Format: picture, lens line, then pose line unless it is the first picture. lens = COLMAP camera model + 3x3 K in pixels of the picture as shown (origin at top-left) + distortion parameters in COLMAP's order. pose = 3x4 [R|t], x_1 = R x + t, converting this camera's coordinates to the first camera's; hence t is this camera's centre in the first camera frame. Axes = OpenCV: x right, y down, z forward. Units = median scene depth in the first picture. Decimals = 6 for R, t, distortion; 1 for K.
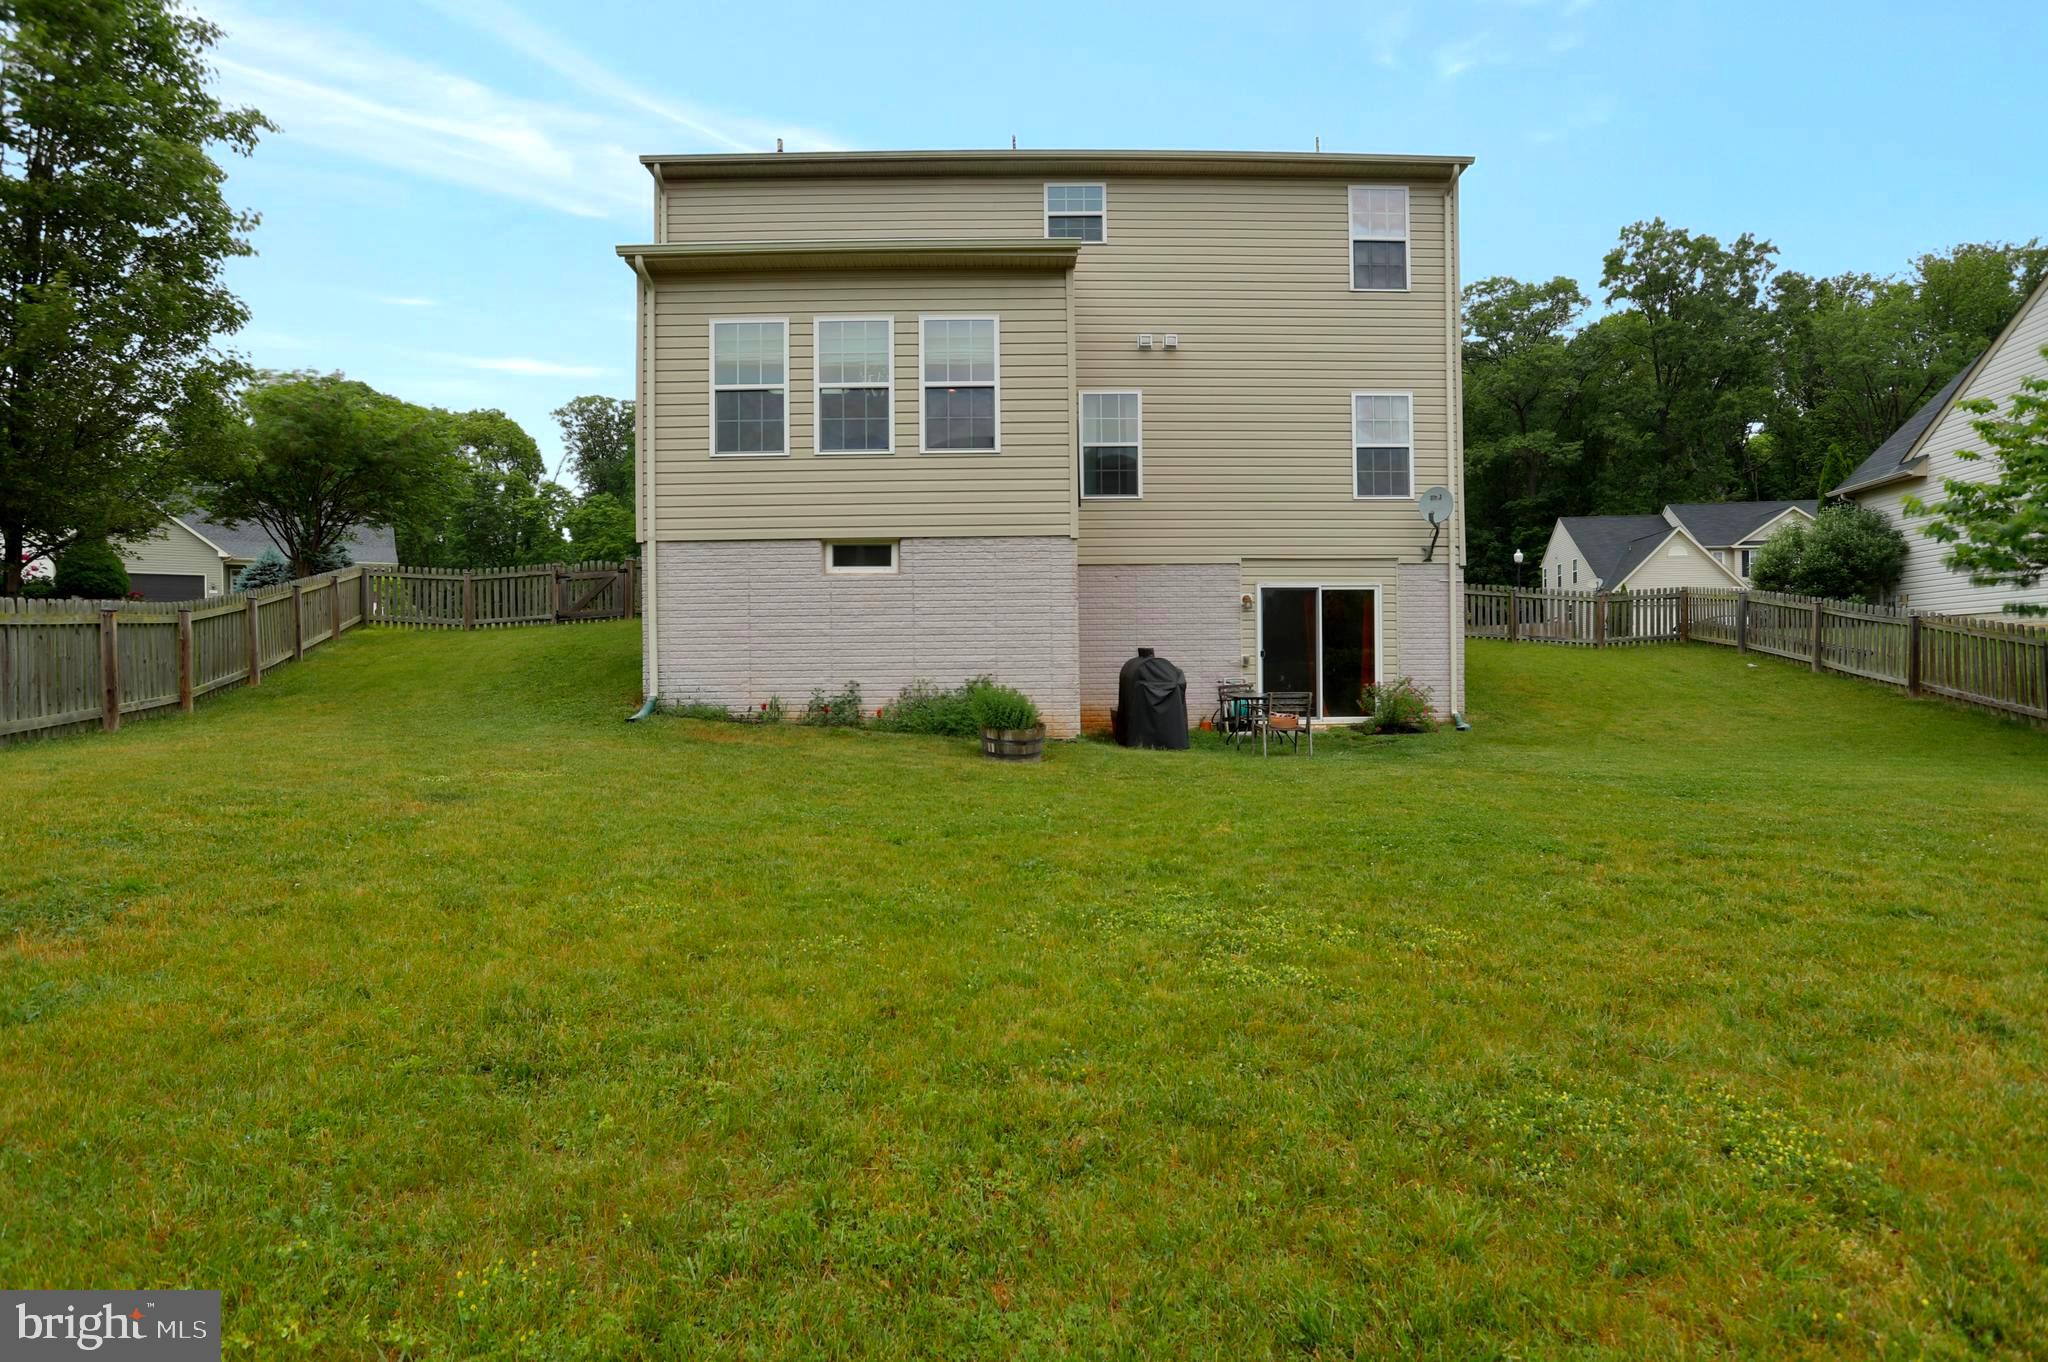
lens RADIAL K [[993.8, 0, 1024.0], [0, 993.8, 681.0], [0, 0, 1]] dist [-0.061565, 0.028497]
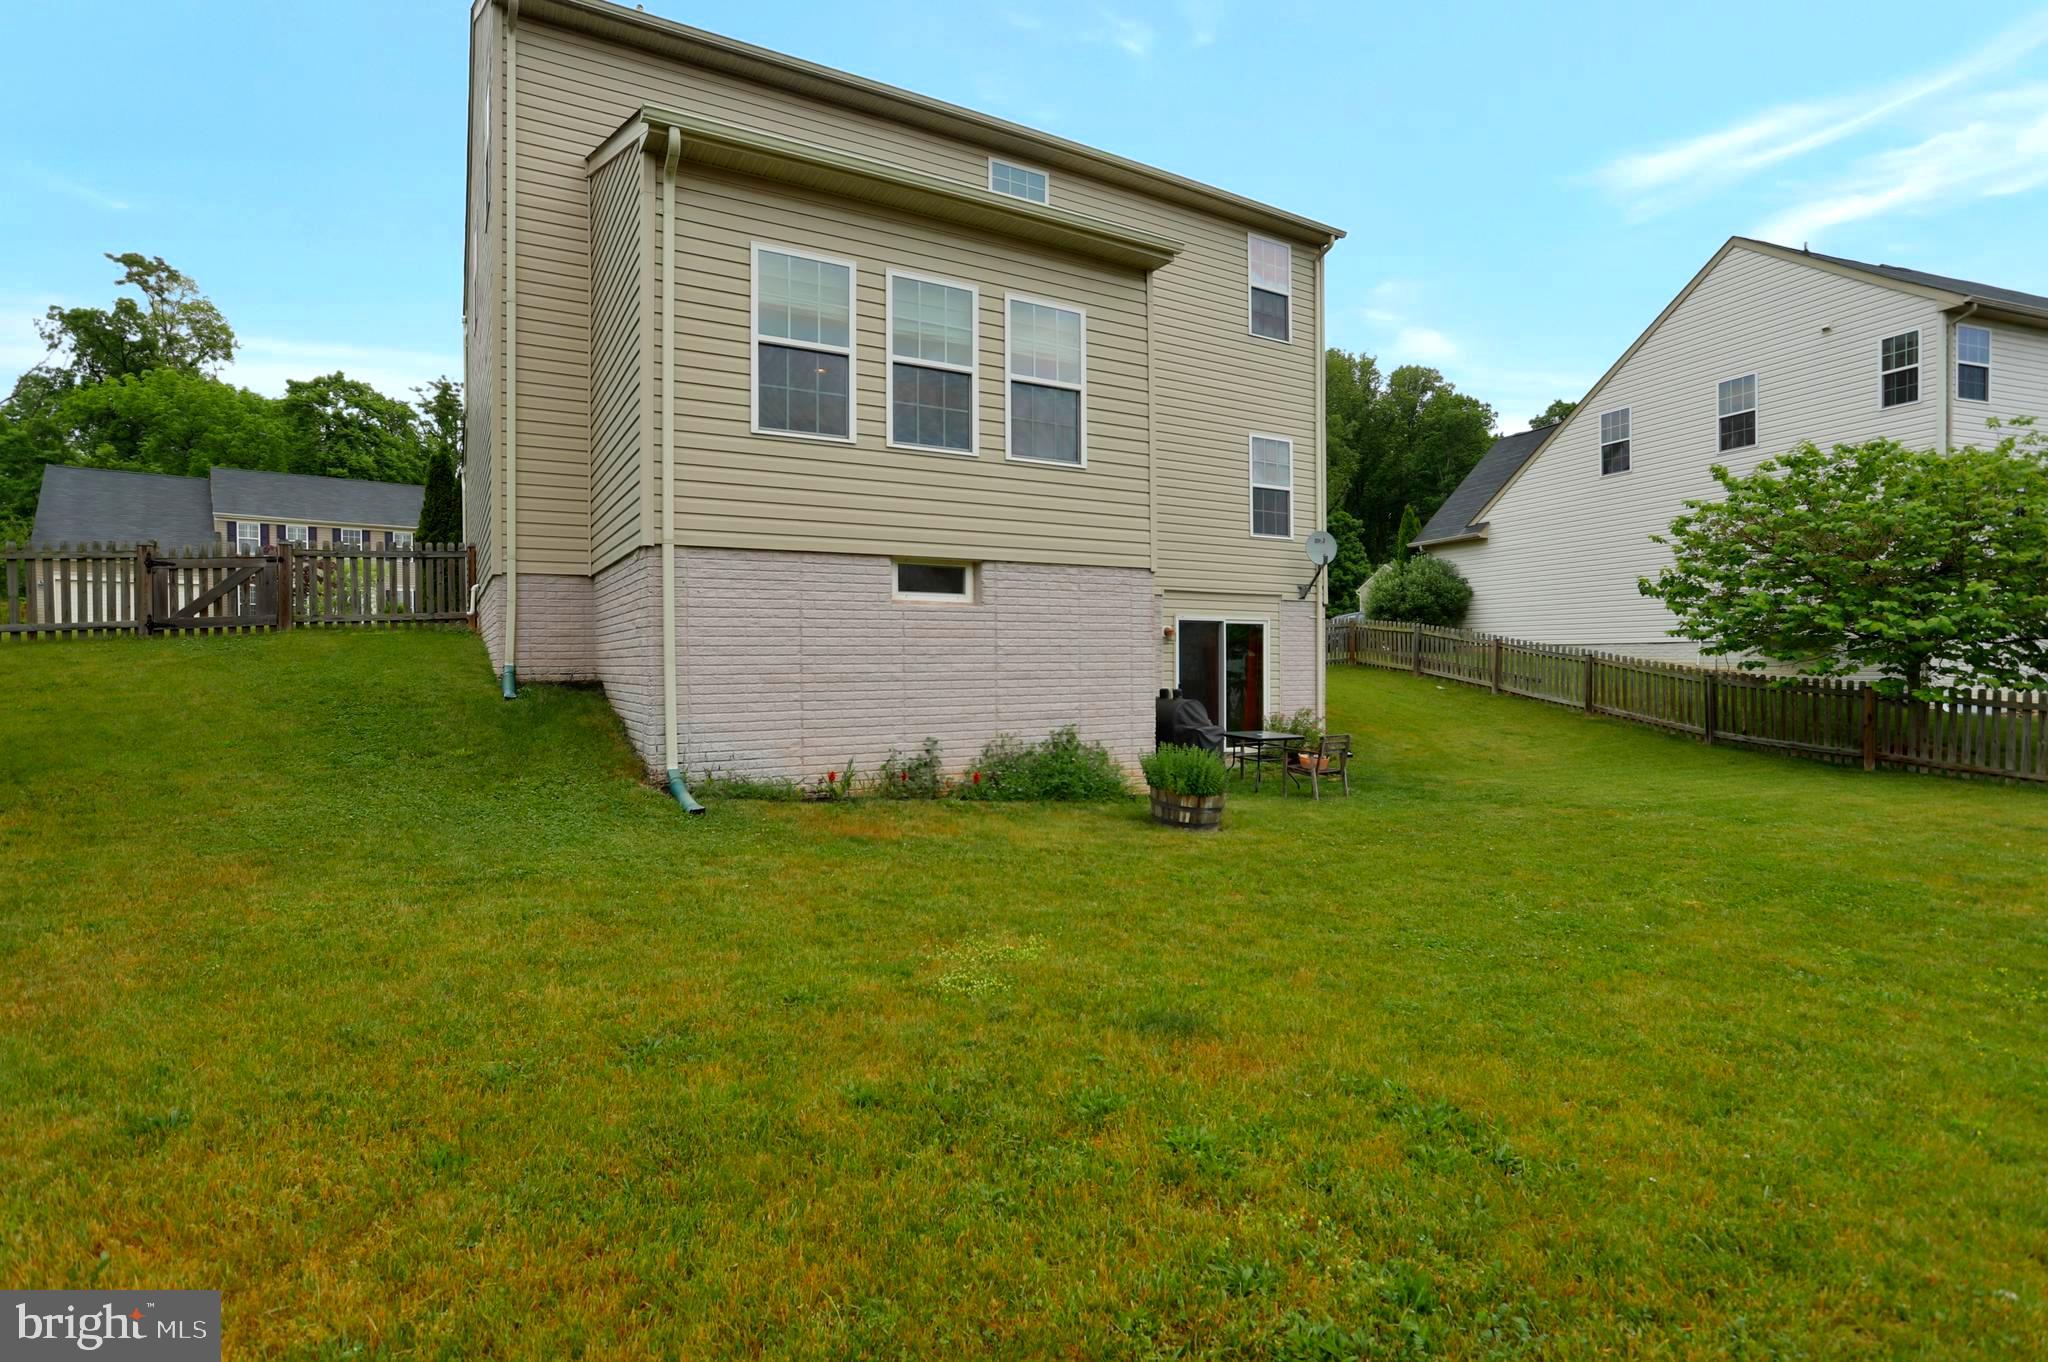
lens RADIAL K [[1016.4, 0, 1034.9], [0, 1016.4, 669.7], [0, 0, 1]] dist [-0.062829, 0.026640]
pose [[0.857047, -0.000039, 0.515238, -0.516268], [0.004451, 0.999963, -0.007327, -0.048043], [-0.515219, 0.008573, 0.857016, 0.263540]]
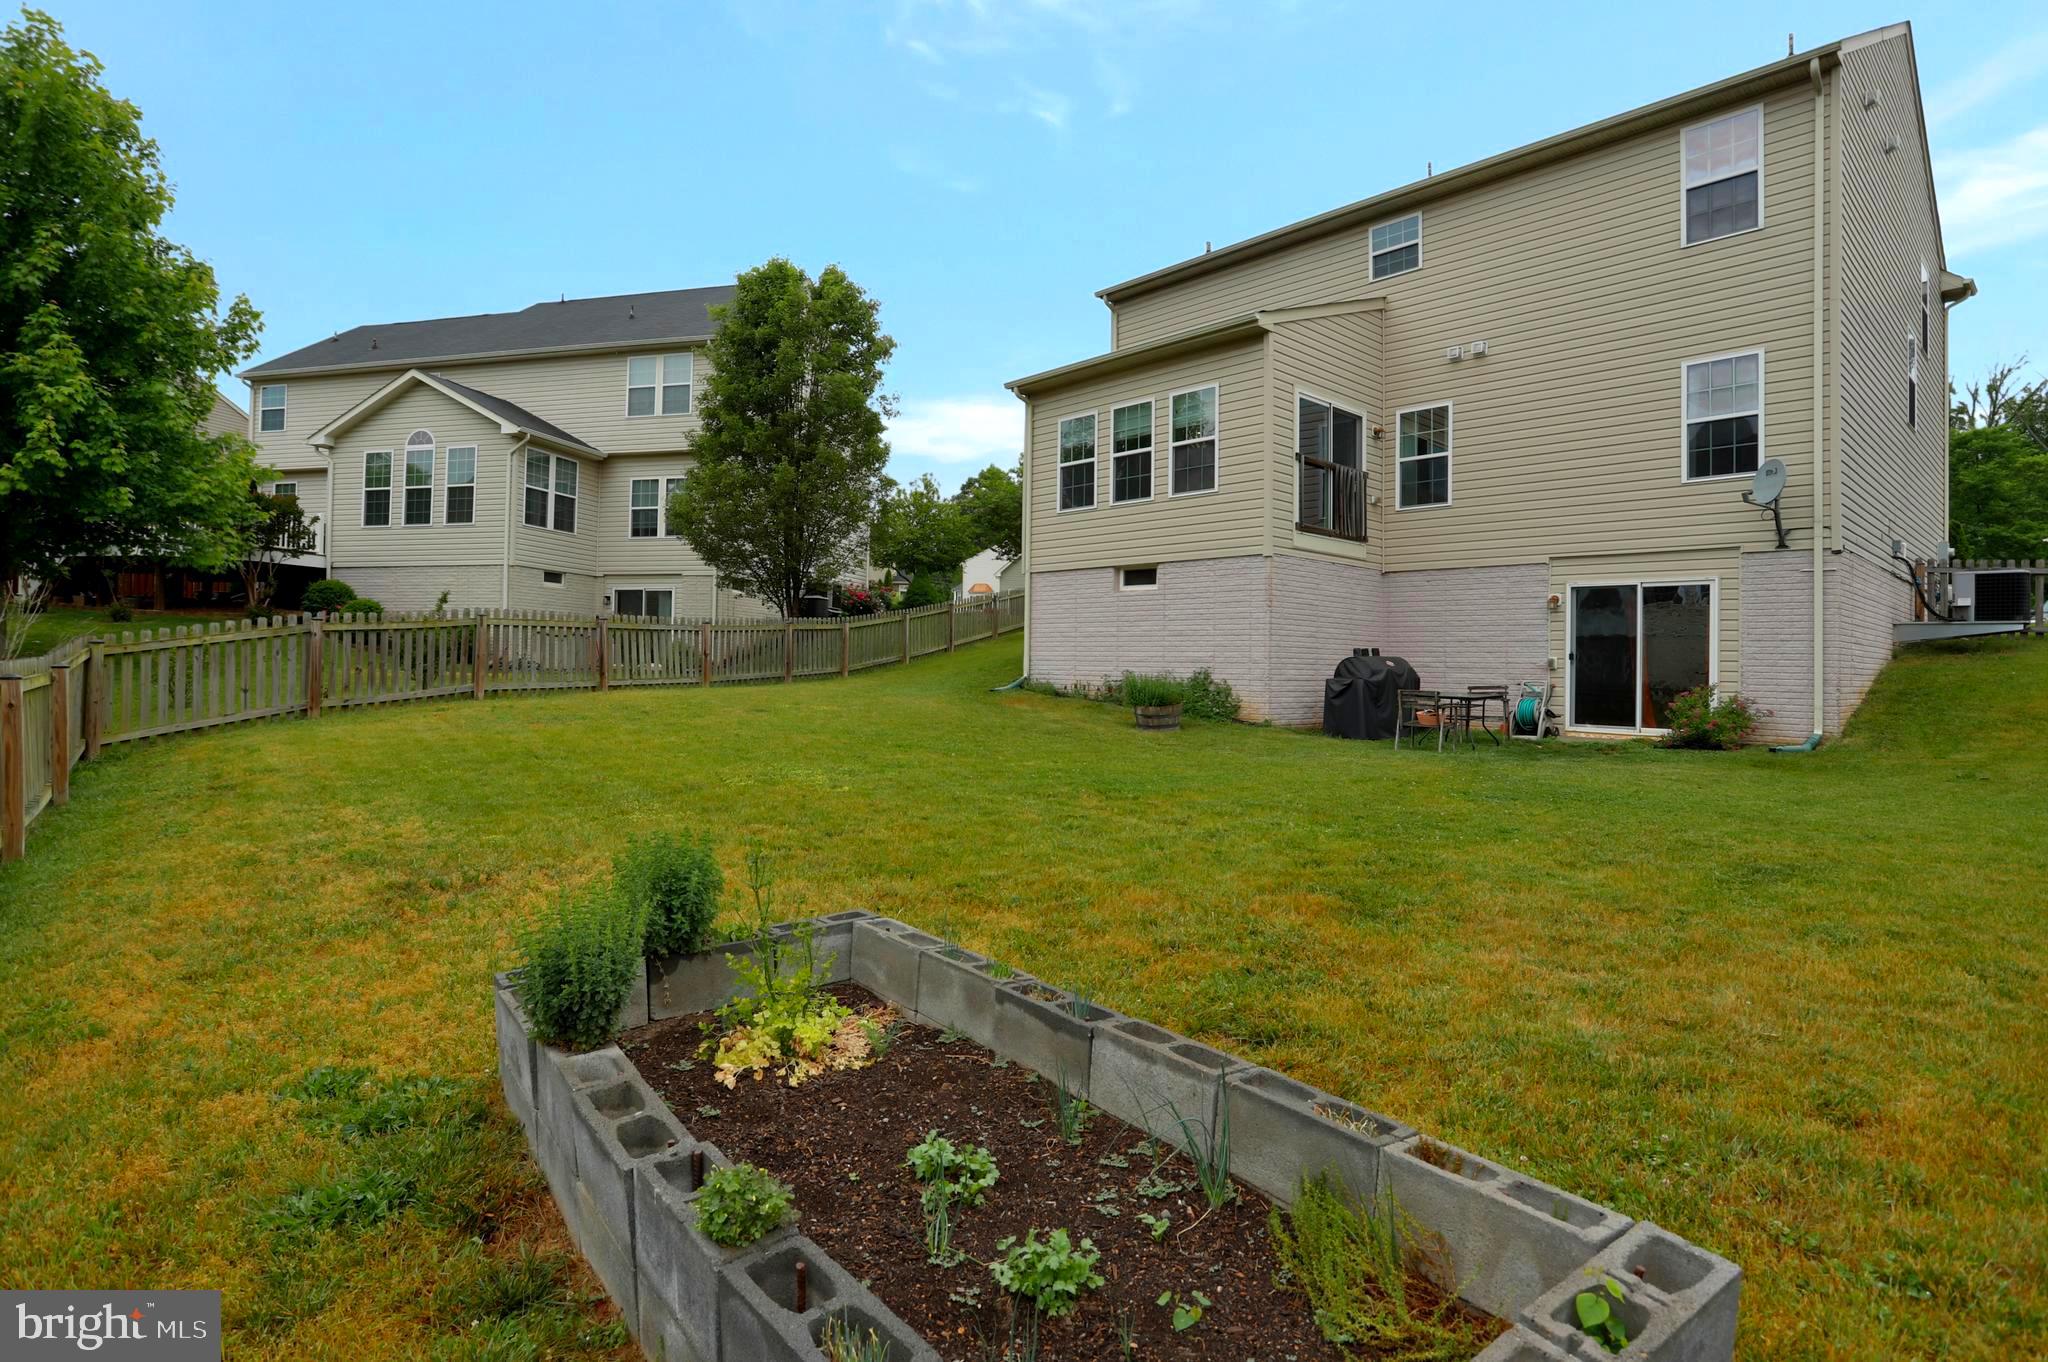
lens RADIAL K [[1016.4, 0, 1034.9], [0, 1016.4, 669.7], [0, 0, 1]] dist [-0.062829, 0.026640]
pose [[0.669929, 0.024598, -0.742018, 0.774884], [-0.035206, 0.999379, 0.001344, 0.002453], [0.741590, 0.025223, 0.670379, -0.029148]]
